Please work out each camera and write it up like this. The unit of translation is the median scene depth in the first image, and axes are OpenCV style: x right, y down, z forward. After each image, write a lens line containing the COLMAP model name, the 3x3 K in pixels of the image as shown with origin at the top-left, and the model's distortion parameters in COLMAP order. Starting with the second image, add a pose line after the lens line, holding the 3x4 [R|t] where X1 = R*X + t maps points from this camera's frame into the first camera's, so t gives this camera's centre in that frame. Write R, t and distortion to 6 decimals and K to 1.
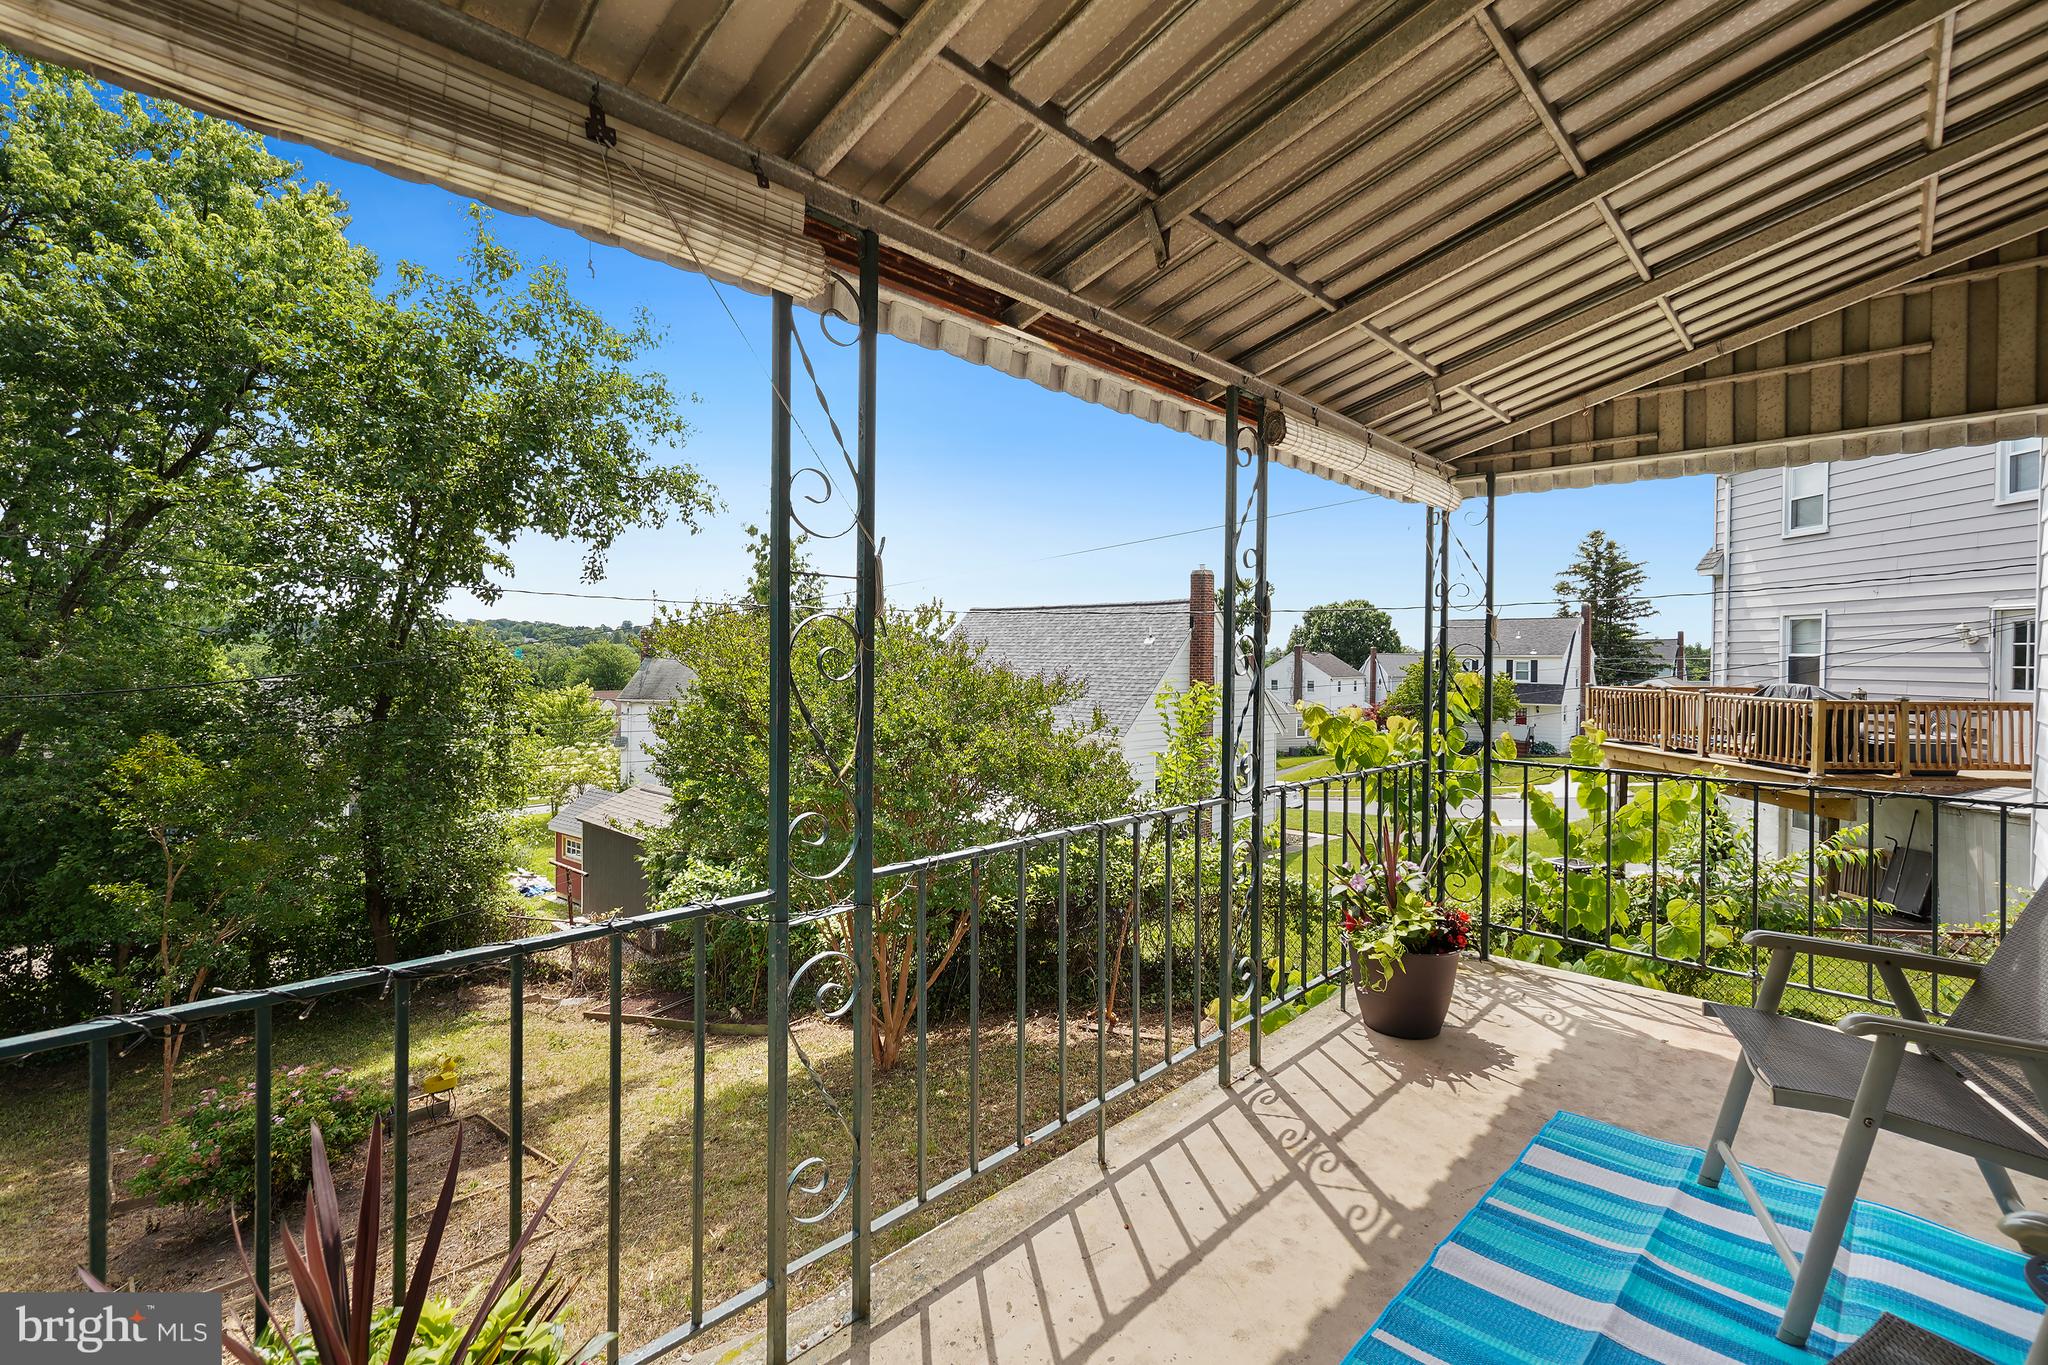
lens RADIAL K [[890.7, 0, 1025.3], [0, 890.7, 672.5], [0, 0, 1]] dist [-0.010277, 0.000264]
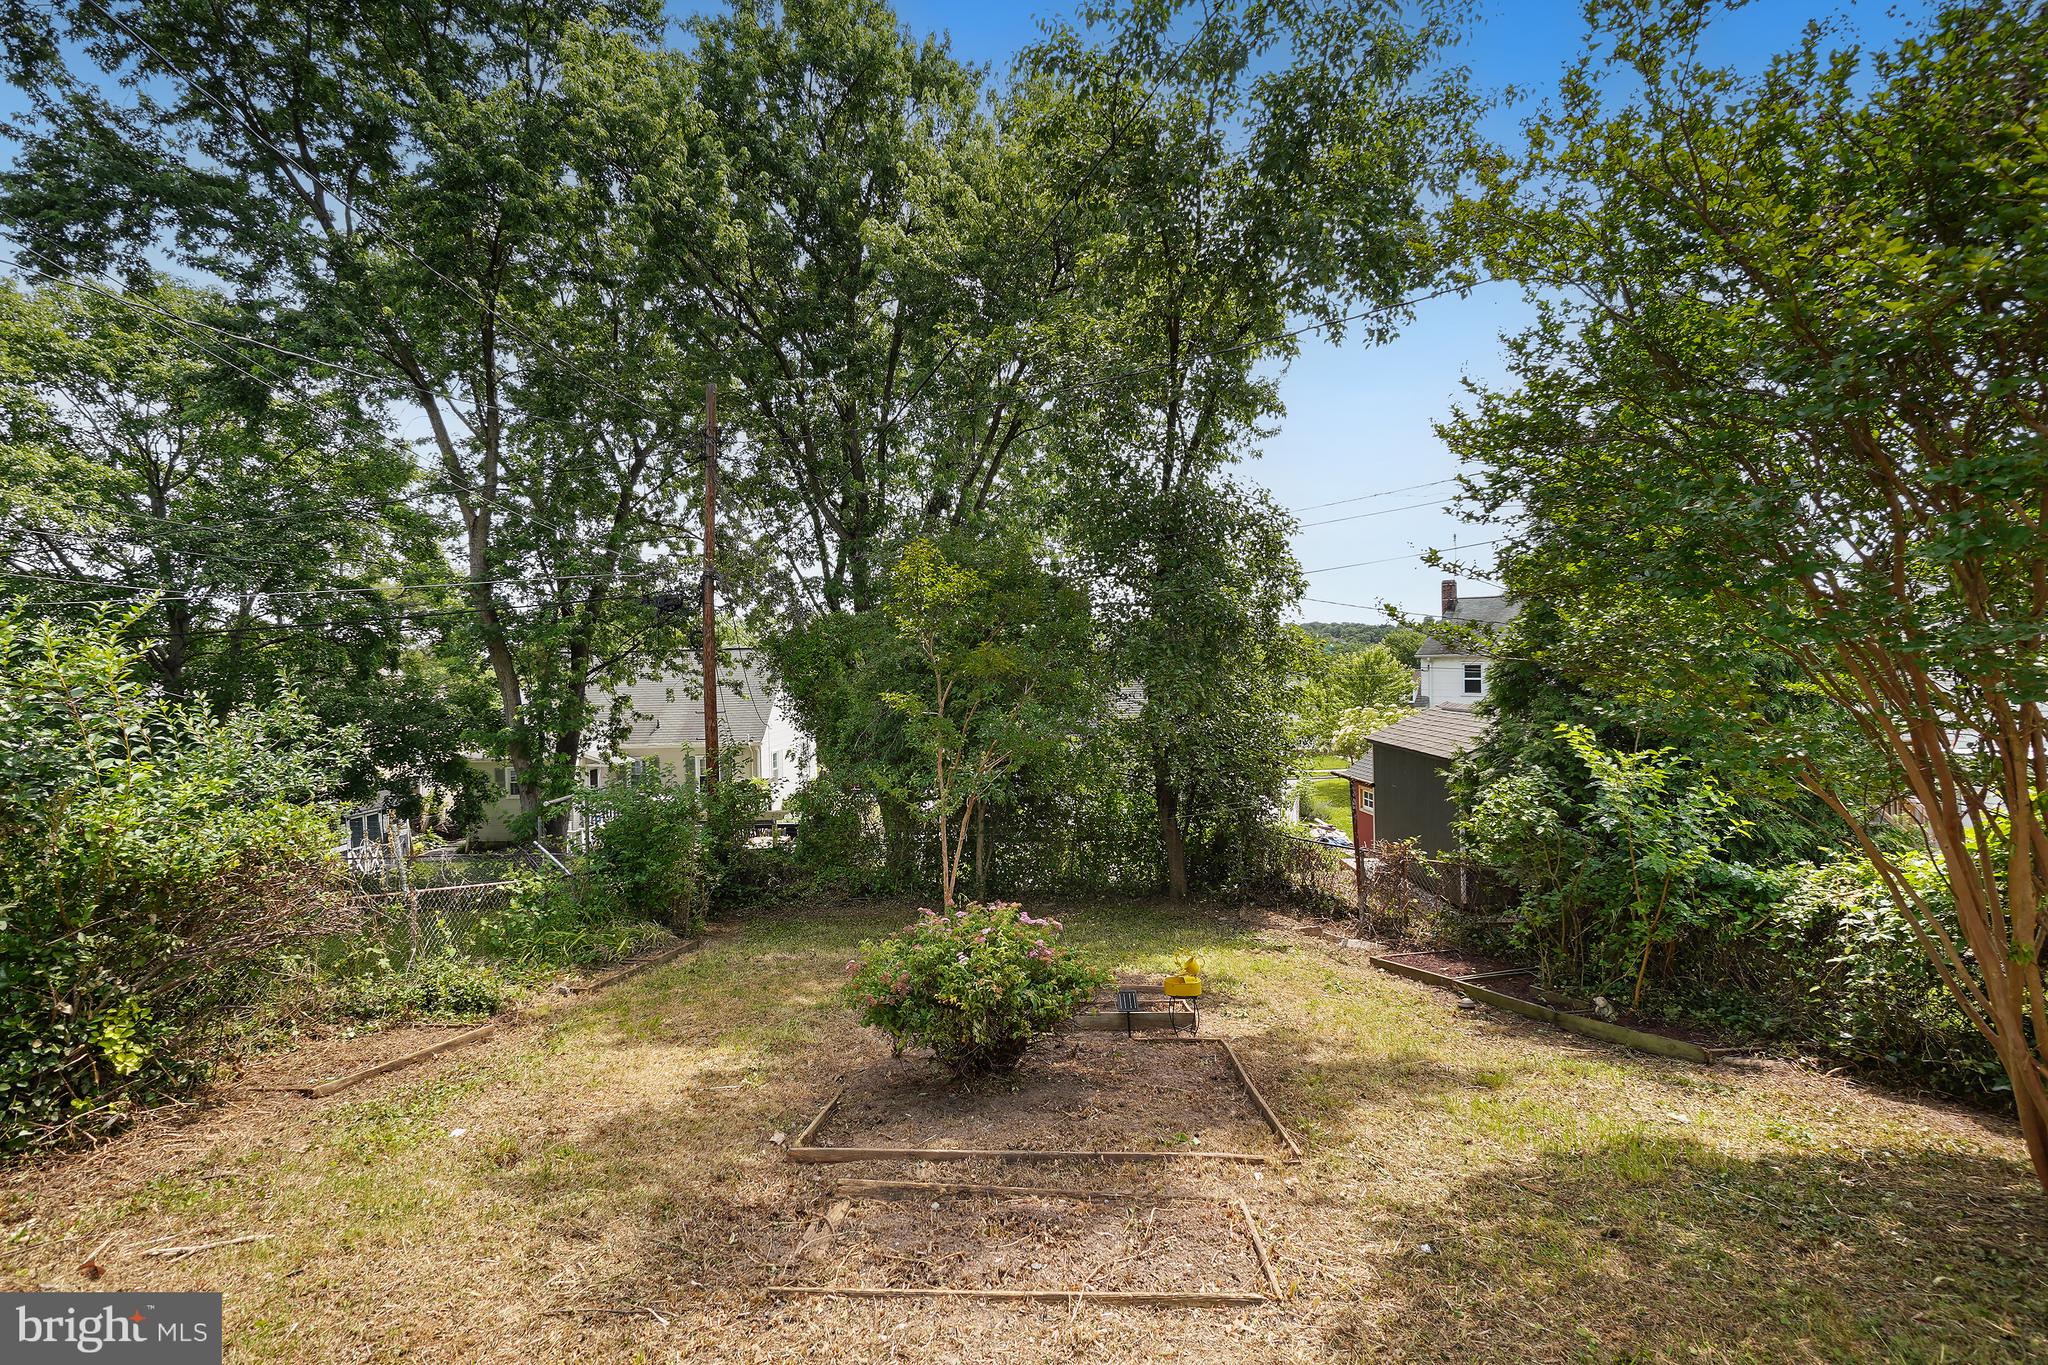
lens RADIAL K [[890.7, 0, 1025.3], [0, 890.7, 672.5], [0, 0, 1]] dist [-0.010277, 0.000264]
pose [[0.661739, -0.014216, -0.749599, -0.122193], [0.016592, 0.999853, -0.004315, 0.140757], [0.749550, -0.009582, 0.661878, 0.282458]]
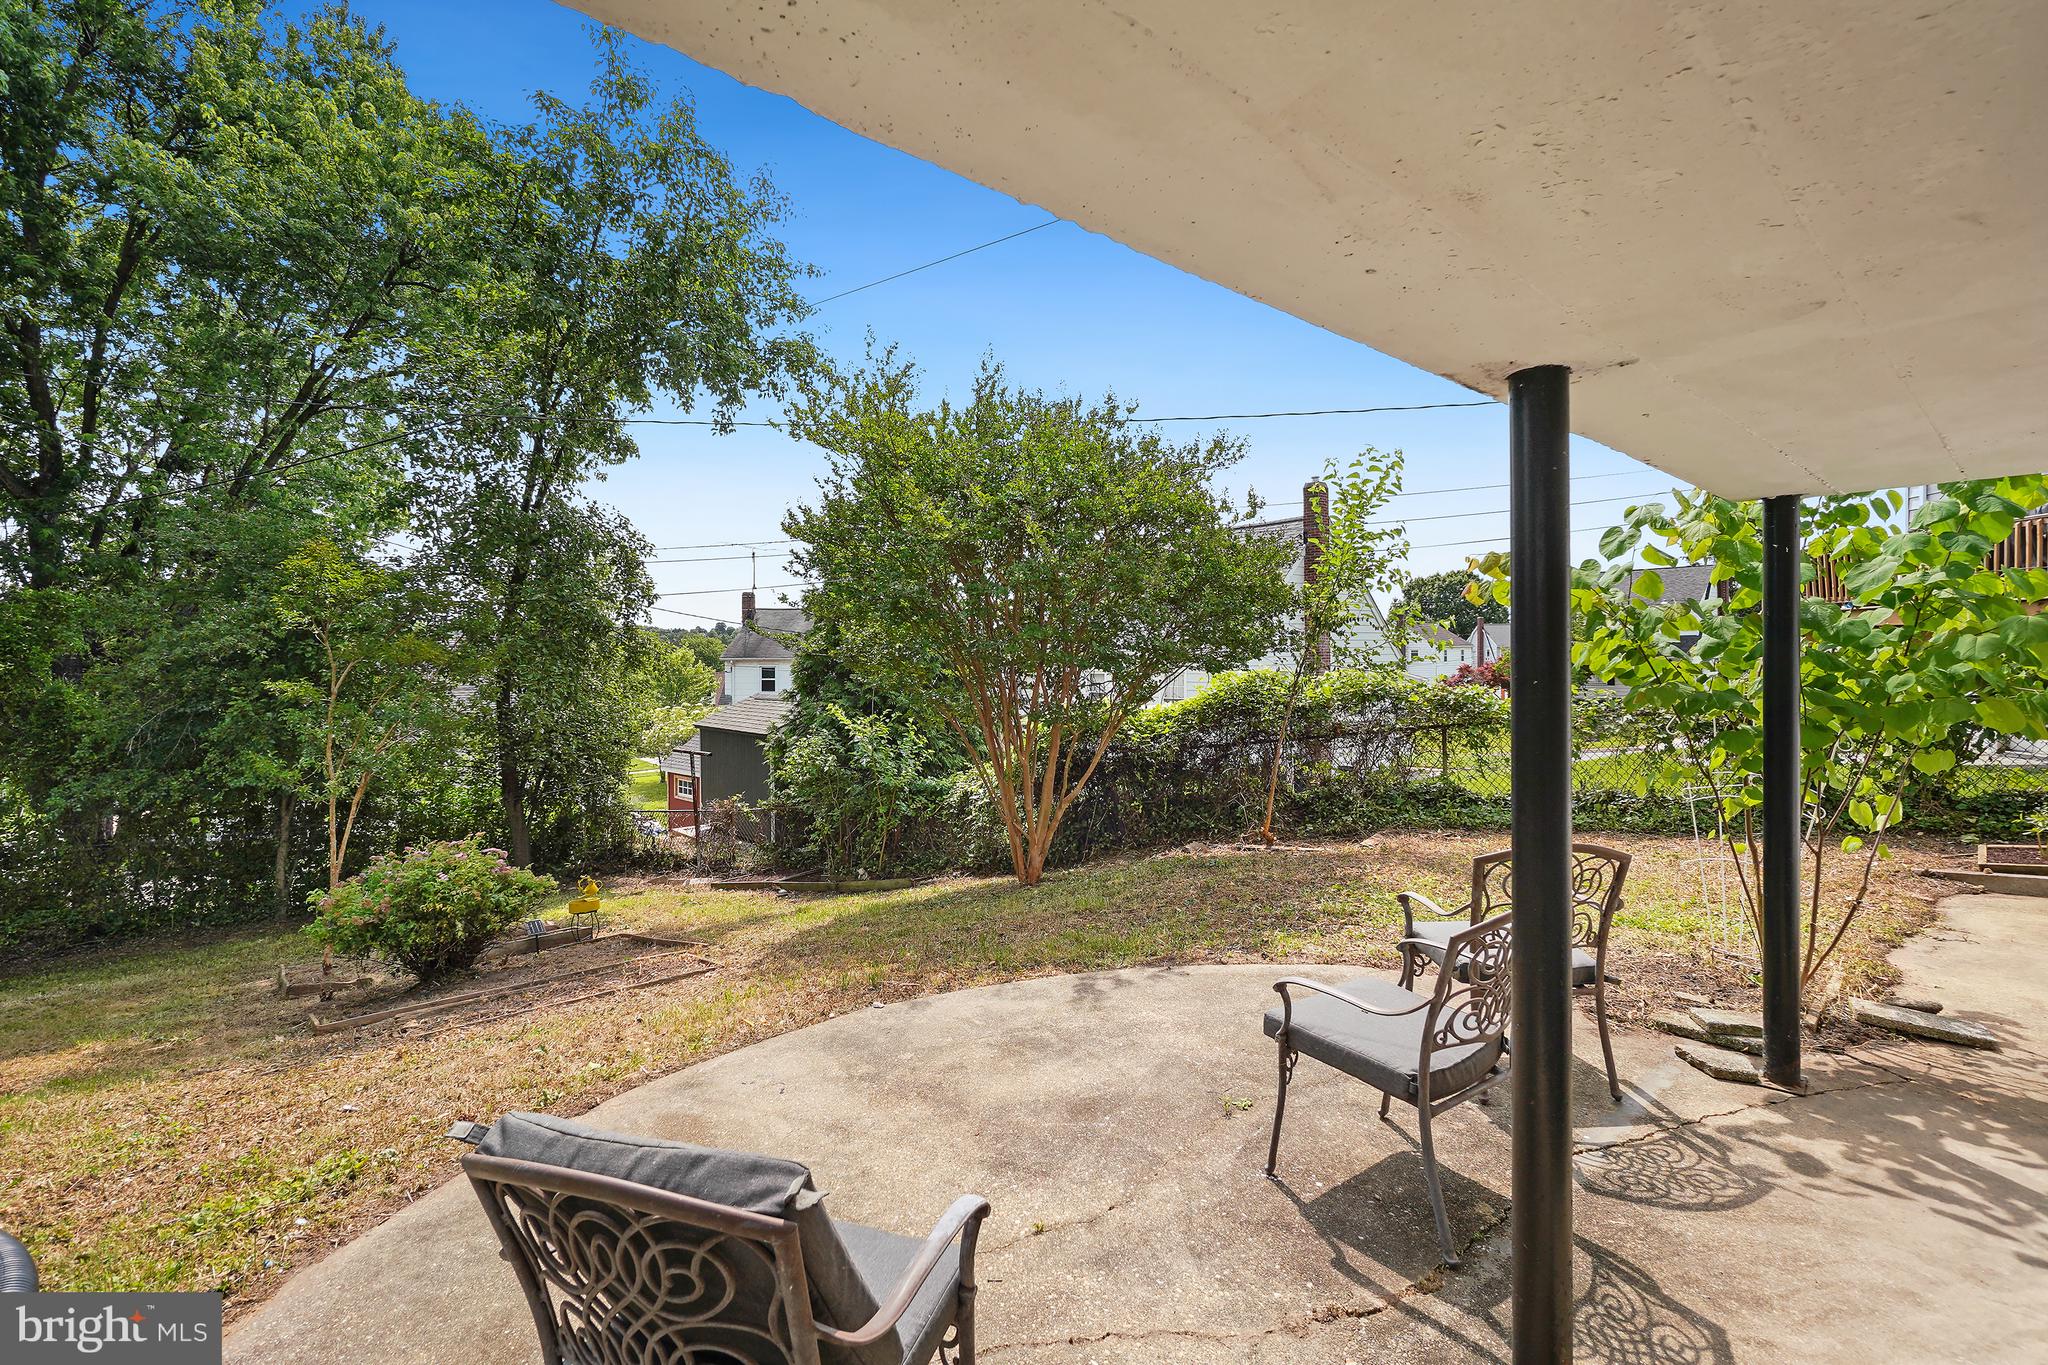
lens RADIAL K [[893.9, 0, 1030.2], [0, 893.9, 666.1], [0, 0, 1]] dist [-0.004301, -0.000040]
pose [[0.996052, -0.015054, -0.087488, -0.048415], [0.014762, 0.999883, -0.003976, 0.150526], [0.087538, 0.002669, 0.996158, 0.025948]]
